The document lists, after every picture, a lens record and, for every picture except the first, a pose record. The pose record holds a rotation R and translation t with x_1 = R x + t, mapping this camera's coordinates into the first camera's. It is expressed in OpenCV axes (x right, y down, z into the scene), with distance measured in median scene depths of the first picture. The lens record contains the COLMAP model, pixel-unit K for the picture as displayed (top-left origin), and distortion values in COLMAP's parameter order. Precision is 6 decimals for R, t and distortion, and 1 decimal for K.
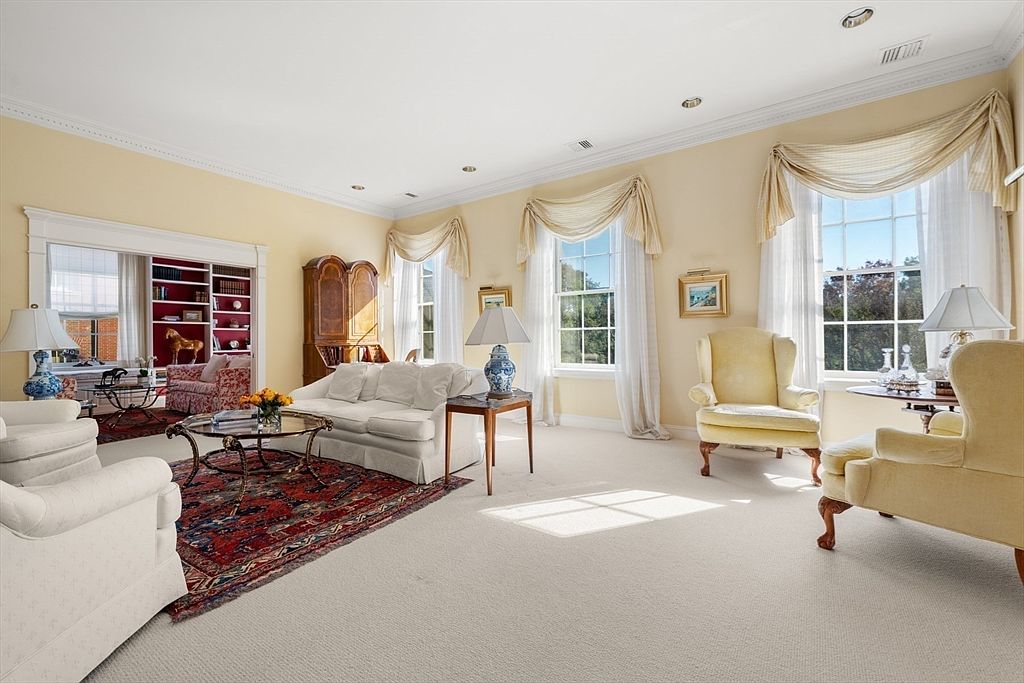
lens RADIAL K [[452.7, 0, 512.0], [0, 452.7, 341.5], [0, 0, 1]] dist [-0.001731, -0.000581]
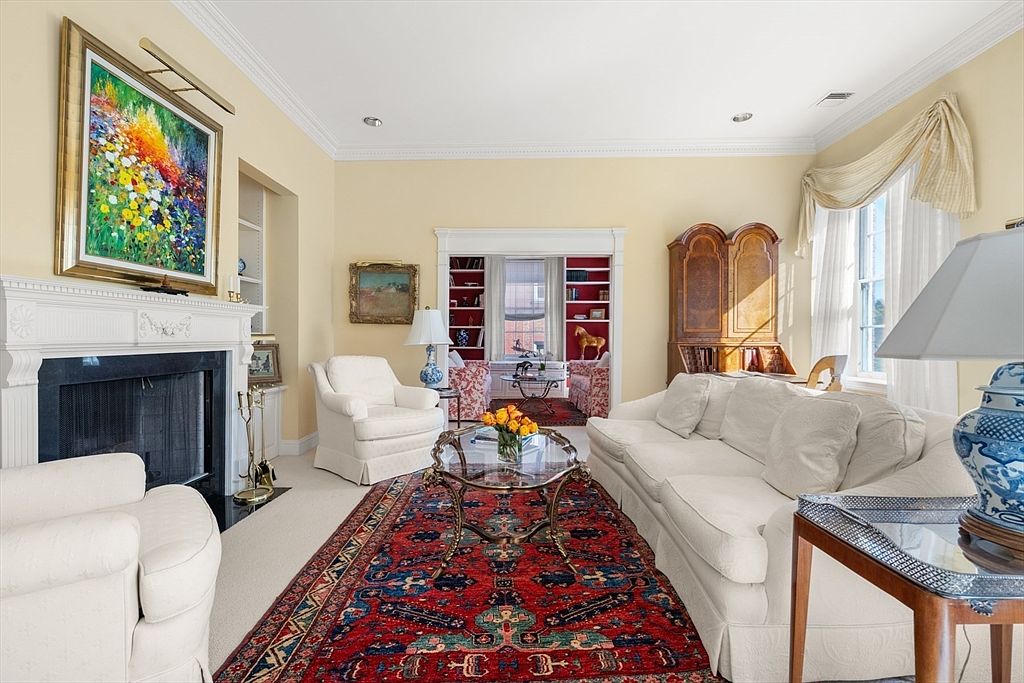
lens RADIAL K [[423.8, 0, 517.8], [0, 423.8, 339.0], [0, 0, 1]] dist [-0.000735, 0.000023]
pose [[0.556381, 0.010479, -0.830861, 0.010525], [-0.010504, 0.999929, 0.005577, -0.002967], [0.830861, 0.005625, 0.556452, 0.375569]]
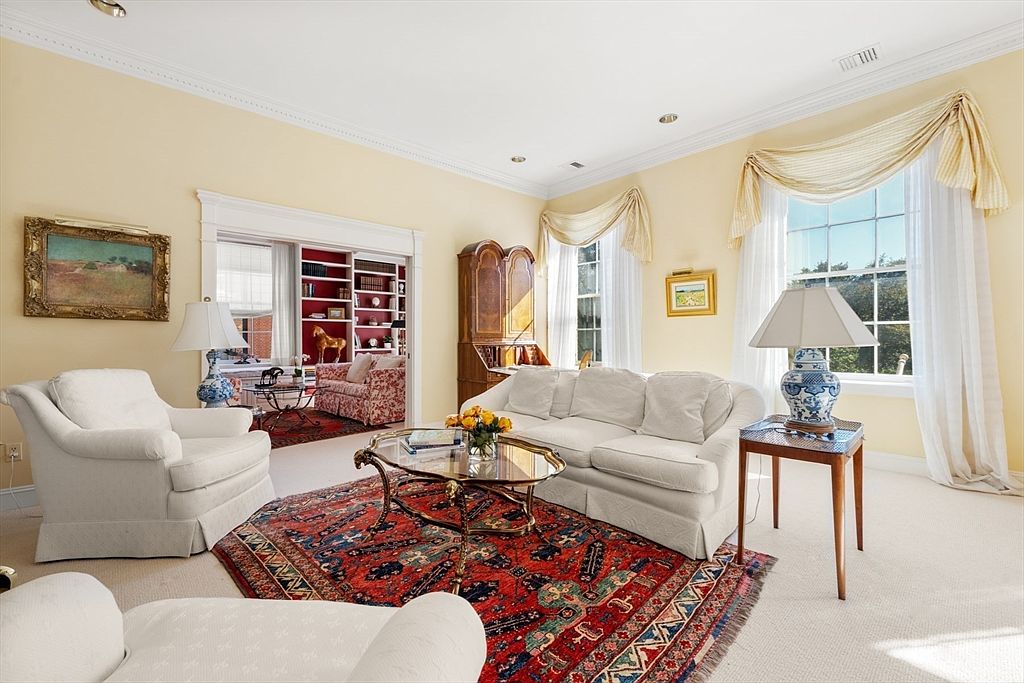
lens RADIAL K [[439.5, 0, 487.6], [0, 439.5, 341.2], [0, 0, 1]] dist [-0.001324, -0.000366]
pose [[0.973827, 0.004454, -0.227247, -0.217374], [-0.003776, 0.999987, 0.003416, -0.001053], [0.227259, -0.002468, 0.973831, 0.190732]]
